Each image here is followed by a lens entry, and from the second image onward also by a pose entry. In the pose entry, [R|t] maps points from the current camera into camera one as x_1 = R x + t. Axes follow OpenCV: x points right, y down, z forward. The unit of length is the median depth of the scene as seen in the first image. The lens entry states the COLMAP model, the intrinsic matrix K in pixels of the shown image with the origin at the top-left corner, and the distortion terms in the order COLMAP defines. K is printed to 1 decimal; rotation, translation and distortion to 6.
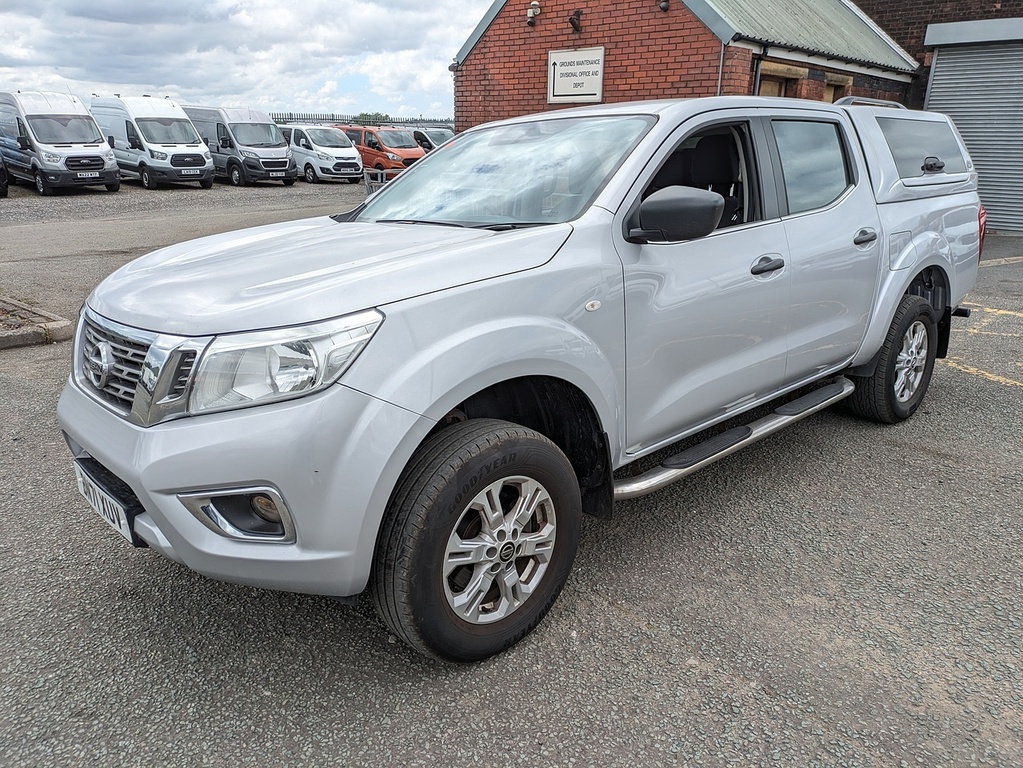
lens RADIAL K [[772.7, 0, 510.3], [0, 772.7, 383.1], [0, 0, 1]] dist [0.036976, -0.012362]
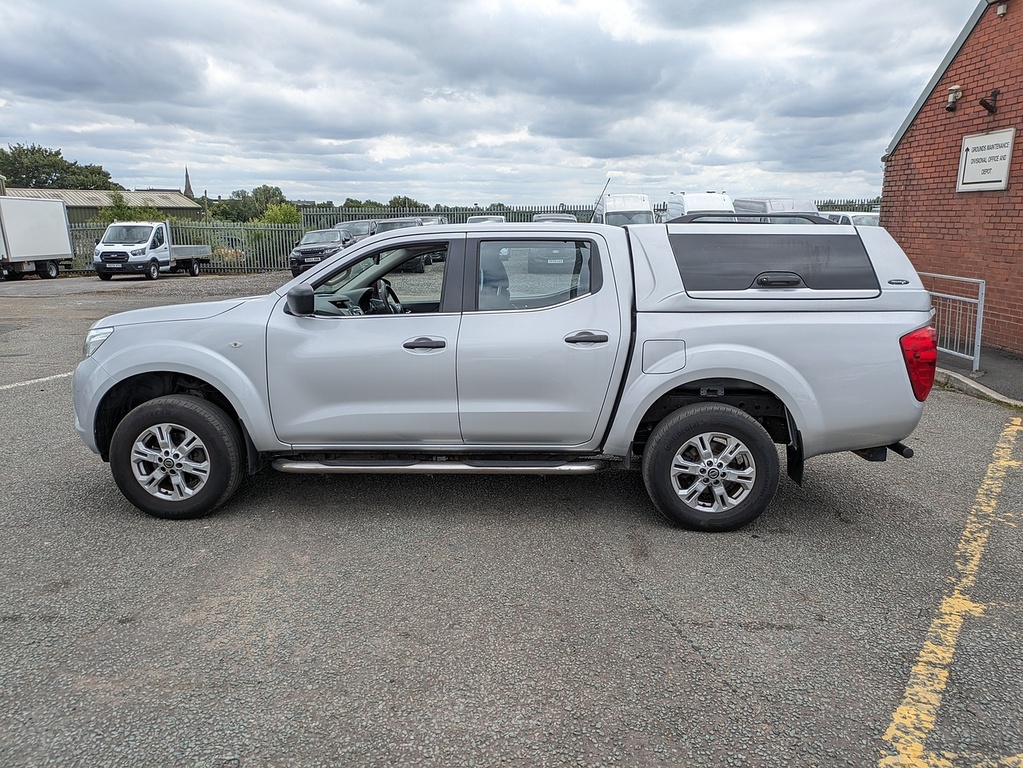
lens RADIAL K [[772.7, 0, 508.3], [0, 772.7, 383.7], [0, 0, 1]] dist [0.036976, -0.012362]
pose [[0.685017, 0.144571, -0.714039, 0.369746], [-0.212943, 0.977043, -0.006467, -0.027367], [0.696712, 0.156480, 0.700076, 0.039198]]
